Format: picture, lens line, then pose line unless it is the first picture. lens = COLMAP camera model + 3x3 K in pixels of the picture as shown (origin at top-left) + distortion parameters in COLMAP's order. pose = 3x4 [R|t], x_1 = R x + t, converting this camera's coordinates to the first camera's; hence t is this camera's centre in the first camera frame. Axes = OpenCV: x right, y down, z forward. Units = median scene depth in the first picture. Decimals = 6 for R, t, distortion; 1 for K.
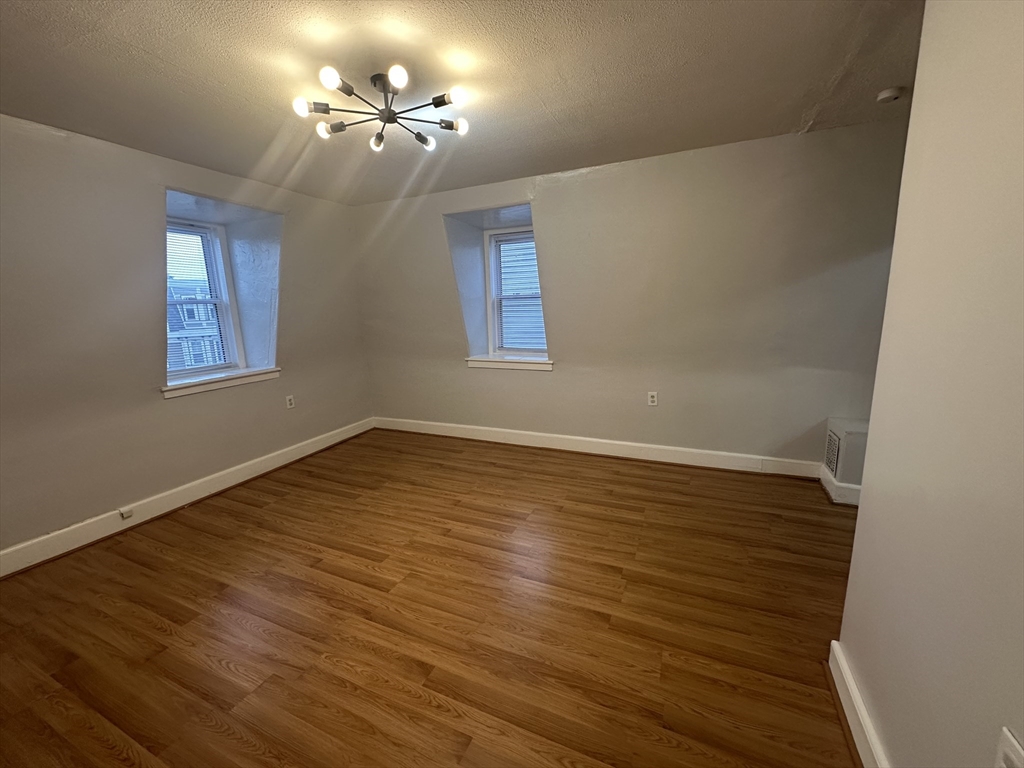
lens RADIAL K [[411.9, 0, 509.7], [0, 411.9, 380.7], [0, 0, 1]] dist [-0.006807, 0.001021]
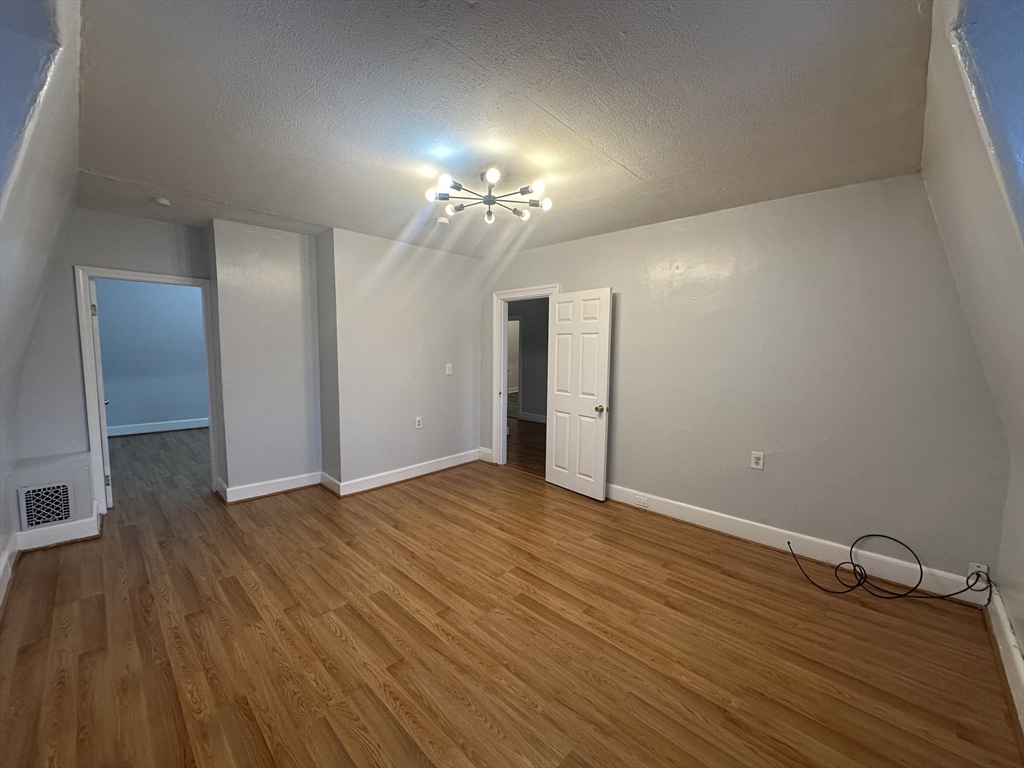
lens RADIAL K [[411.9, 0, 512.3], [0, 411.9, 383.5], [0, 0, 1]] dist [-0.006807, 0.001021]
pose [[-0.943800, -0.009516, 0.330379, -0.599705], [0.076231, 0.966367, 0.245608, -0.283658], [-0.321604, 0.256990, -0.911332, 1.737039]]
